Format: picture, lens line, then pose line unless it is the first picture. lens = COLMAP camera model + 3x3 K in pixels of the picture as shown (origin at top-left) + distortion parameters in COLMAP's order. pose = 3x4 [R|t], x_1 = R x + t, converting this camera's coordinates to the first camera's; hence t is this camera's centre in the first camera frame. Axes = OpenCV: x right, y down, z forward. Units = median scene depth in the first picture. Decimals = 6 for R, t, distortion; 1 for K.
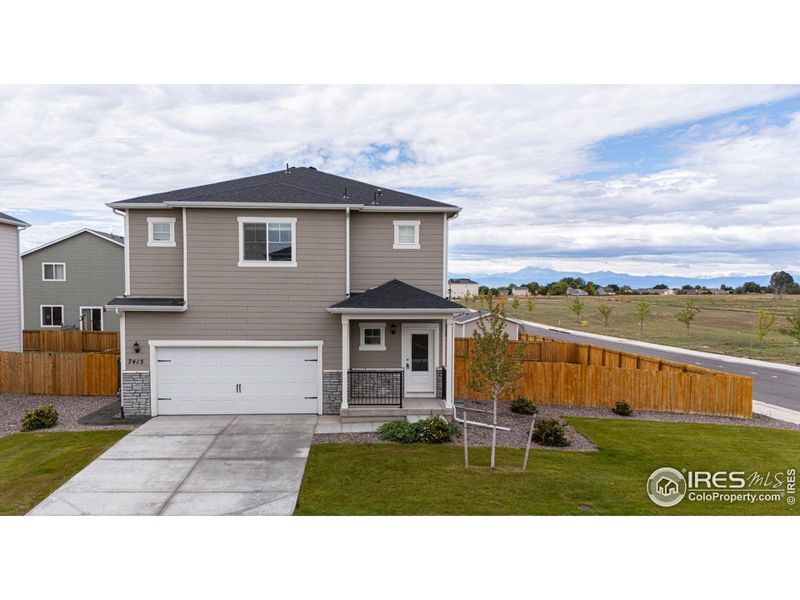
lens RADIAL K [[639.3, 0, 400.0], [0, 639.3, 300.0], [0, 0, 1]] dist [0.040490, -0.002053]
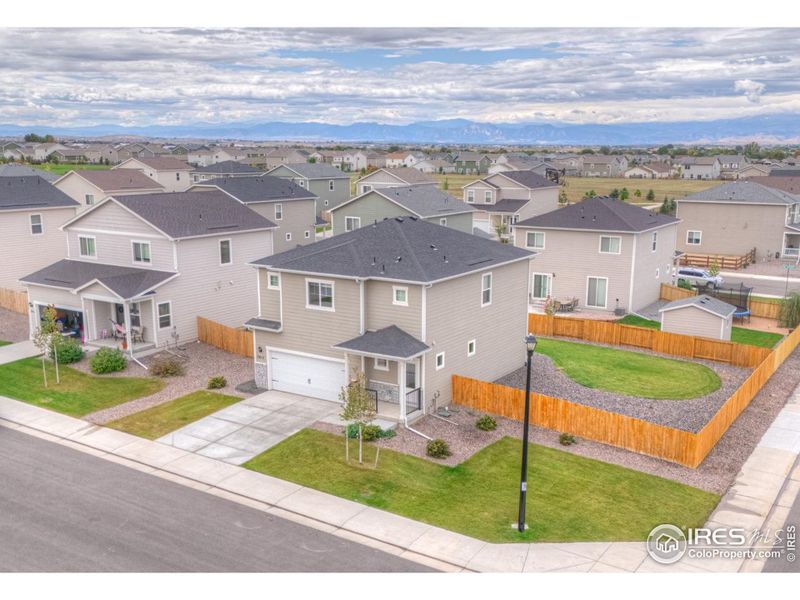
lens RADIAL K [[791.9, 0, 400.0], [0, 791.9, 300.0], [0, 0, 1]] dist [0.095929, 0.002796]
pose [[0.826025, 0.099314, -0.554814, 1.041120], [-0.013014, 0.987452, 0.157382, -0.387709], [0.563483, -0.122782, 0.816953, -0.486725]]
